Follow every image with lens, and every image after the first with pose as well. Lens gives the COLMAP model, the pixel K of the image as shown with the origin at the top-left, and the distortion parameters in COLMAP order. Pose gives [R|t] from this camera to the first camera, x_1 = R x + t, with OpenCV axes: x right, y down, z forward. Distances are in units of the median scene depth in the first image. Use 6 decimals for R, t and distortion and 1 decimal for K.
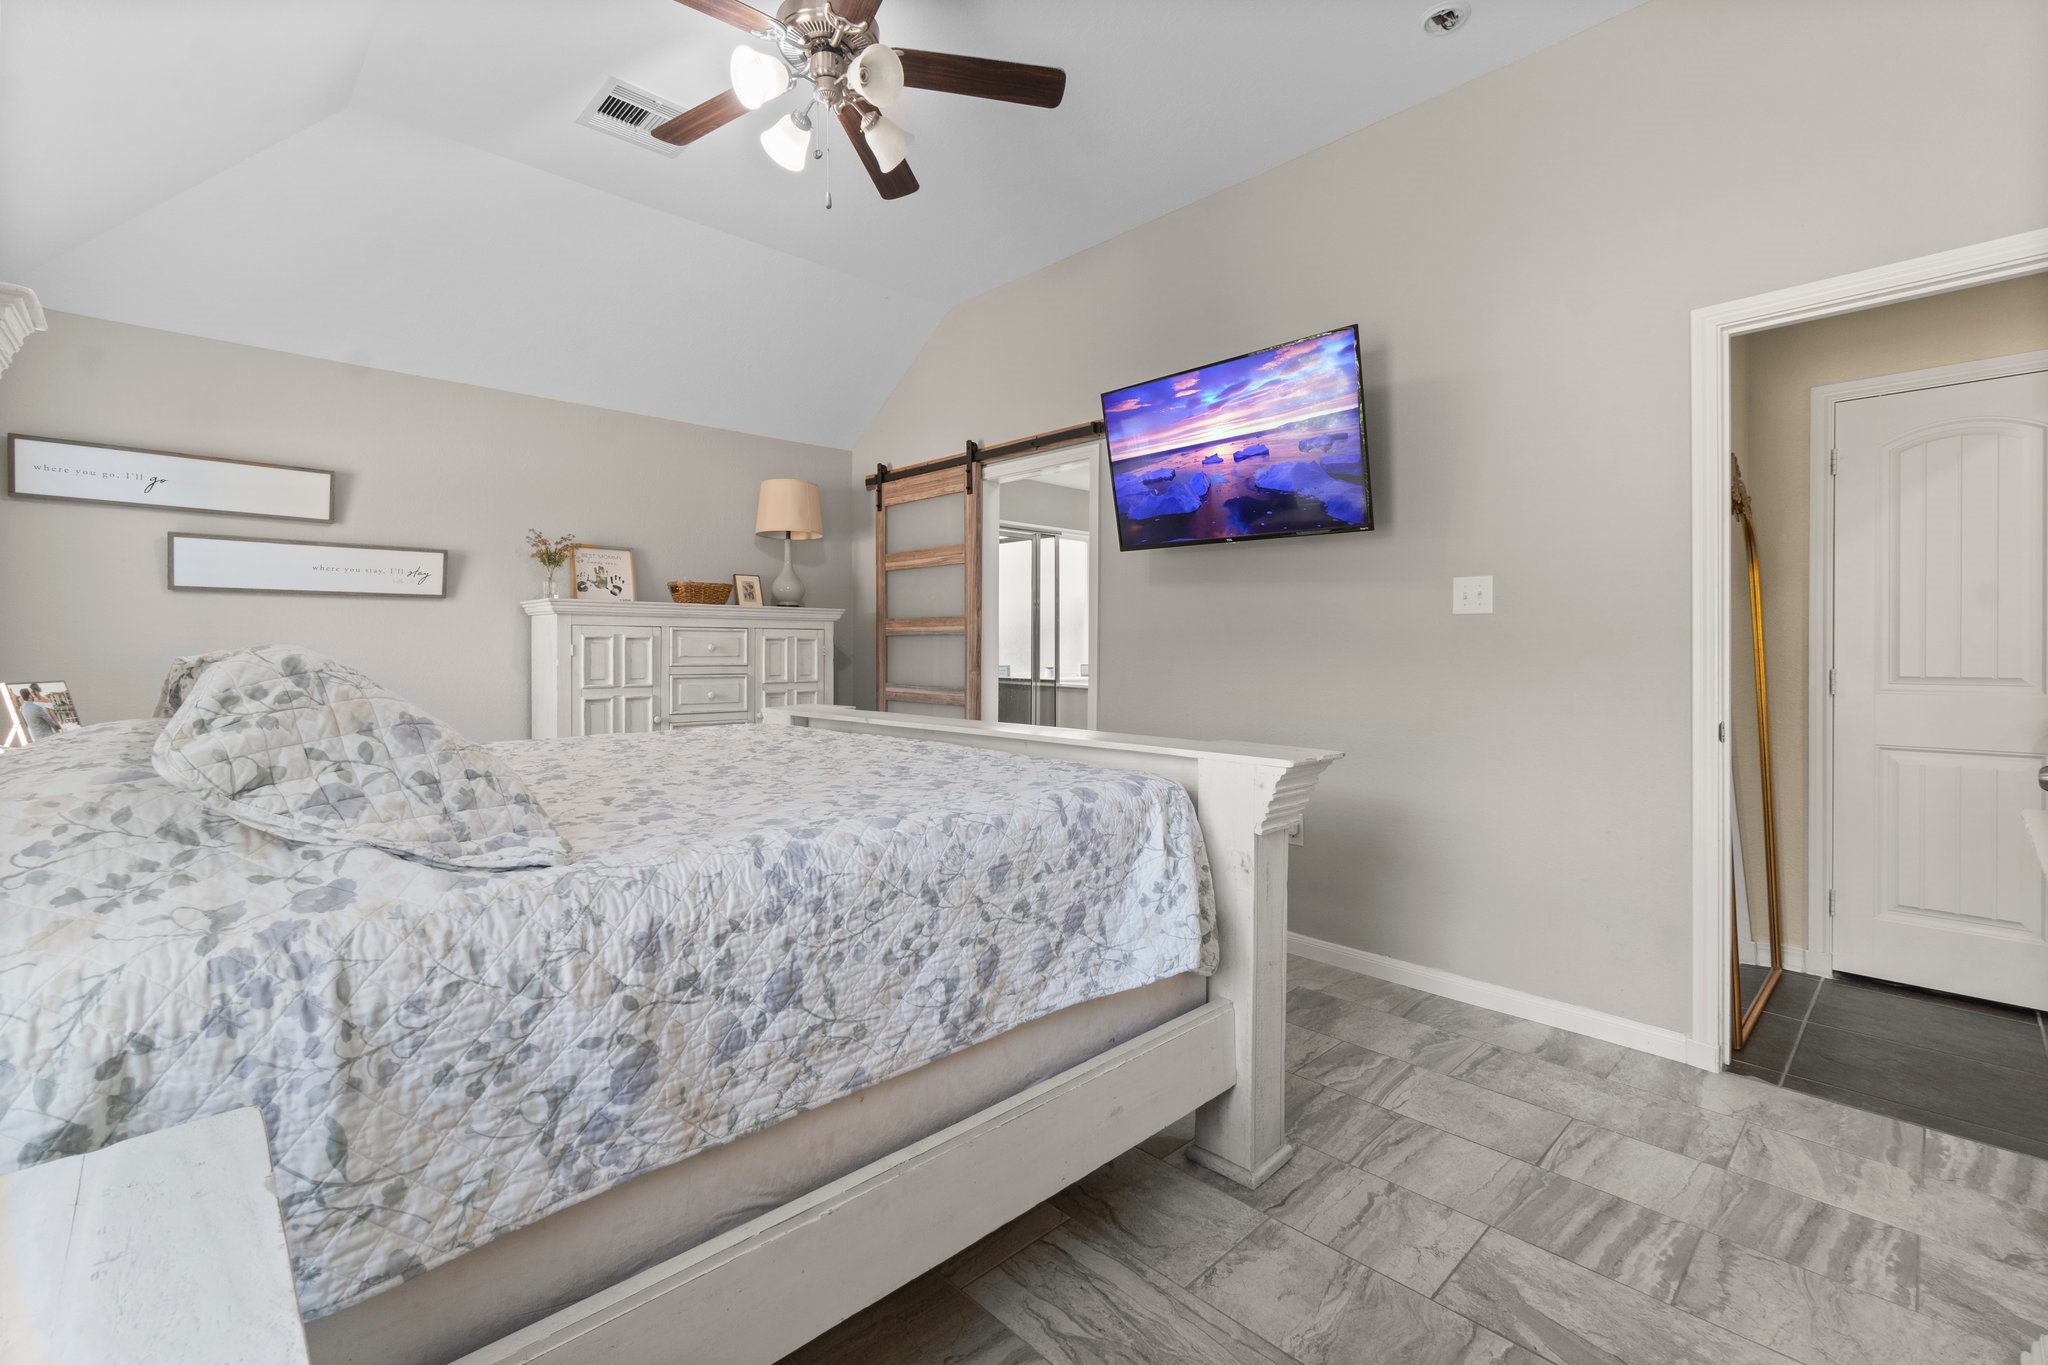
lens RADIAL K [[885.8, 0, 1012.9], [0, 885.8, 674.6], [0, 0, 1]] dist [-0.000665, -0.000099]
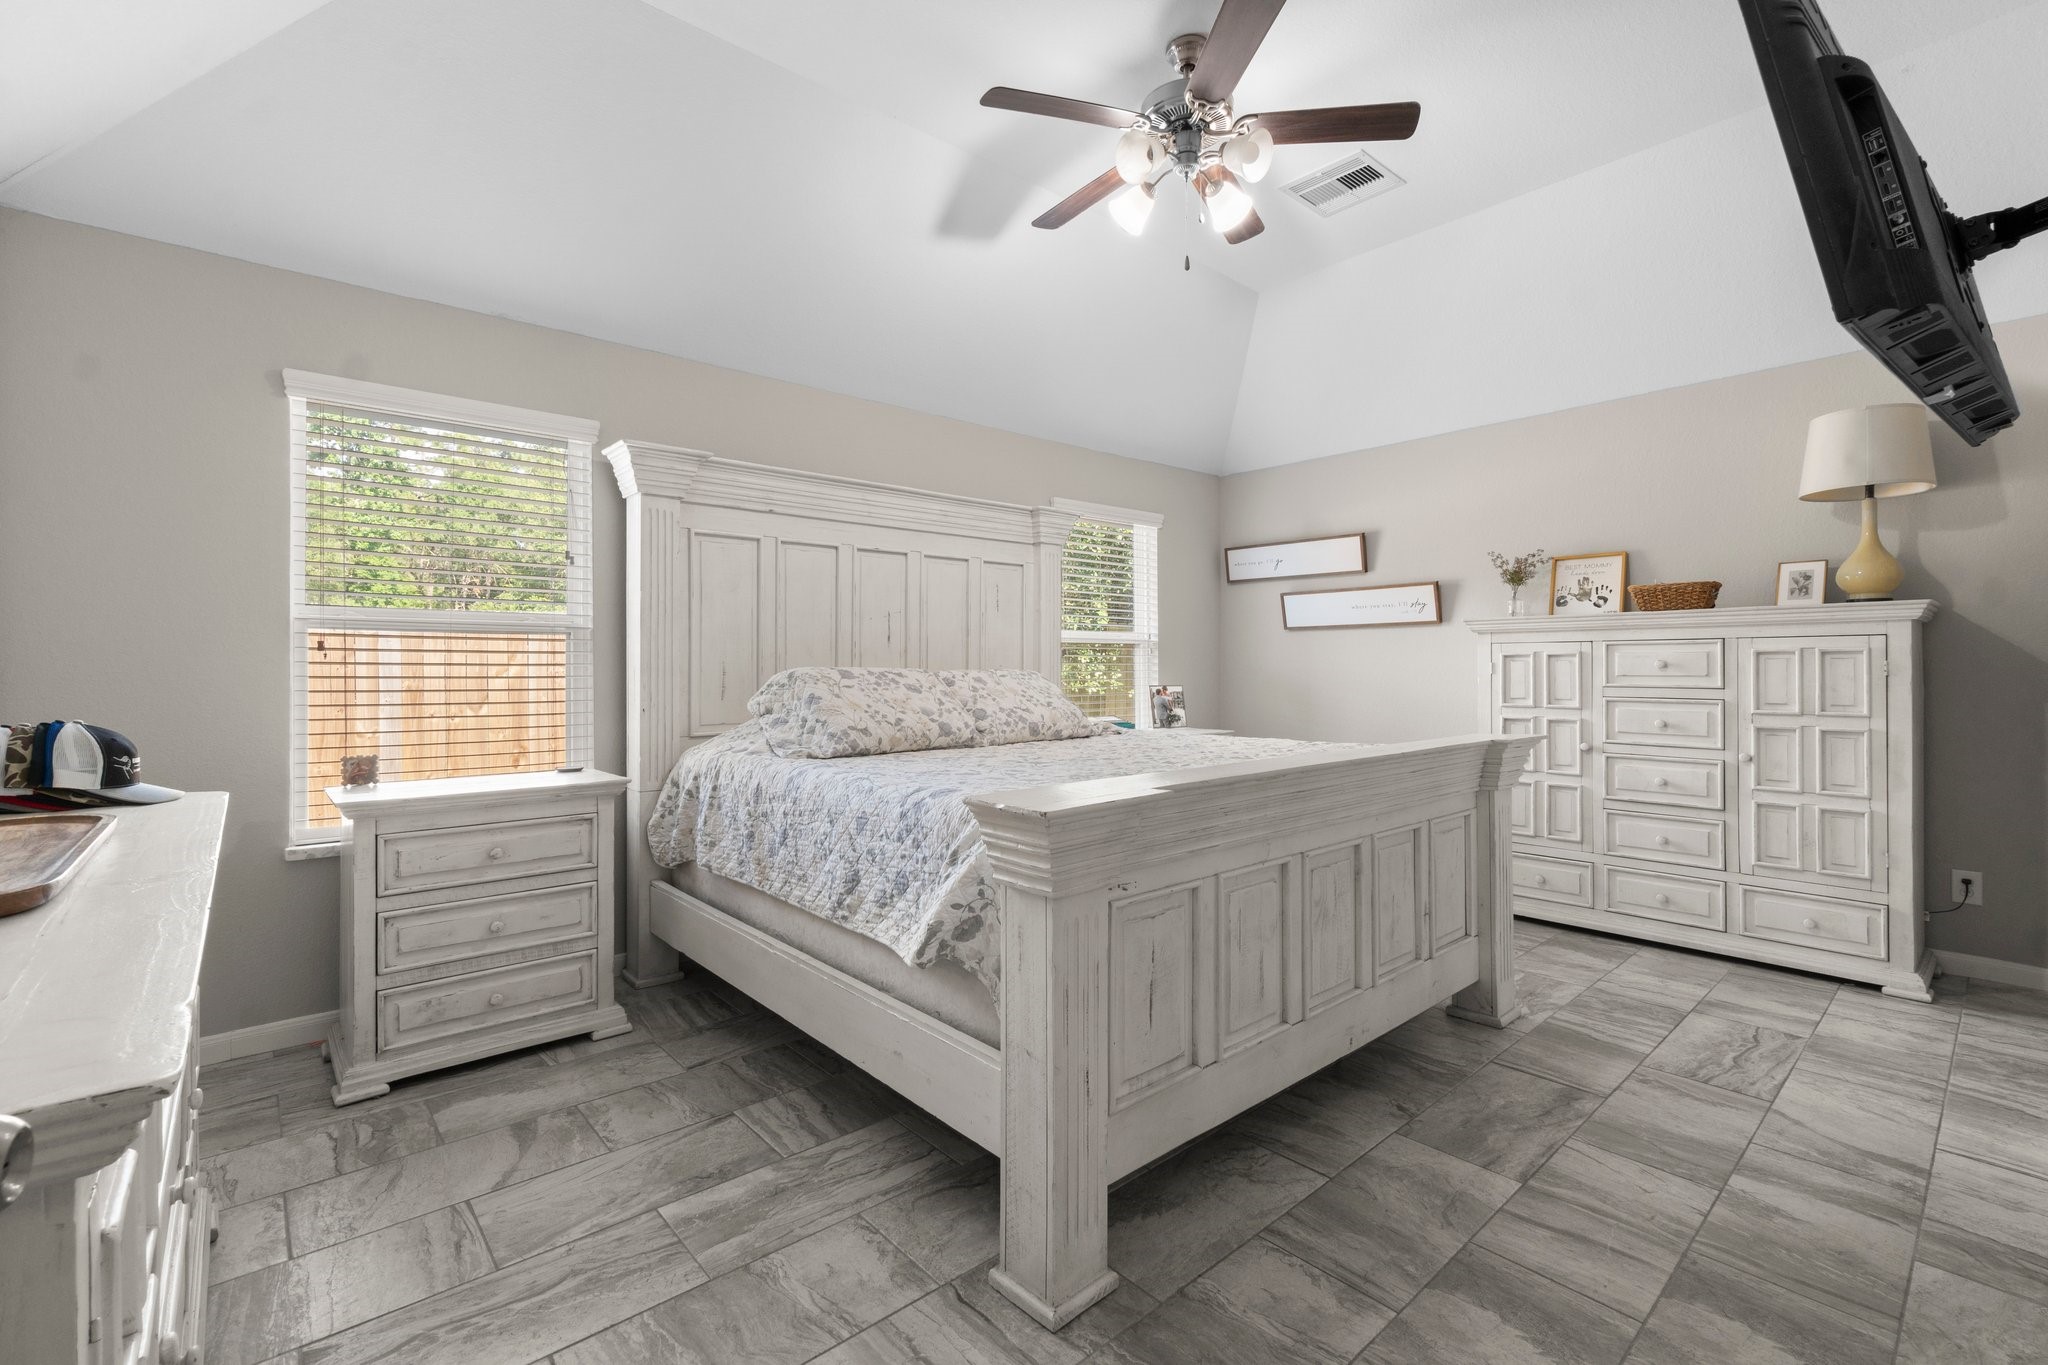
lens RADIAL K [[894.3, 0, 1010.7], [0, 894.3, 680.7], [0, 0, 1]] dist [-0.000956, 0.000198]
pose [[-0.048155, 0.013032, -0.998755, 1.244389], [-0.025847, 0.999564, 0.014289, -0.031058], [0.998505, 0.026503, -0.047797, 1.136518]]
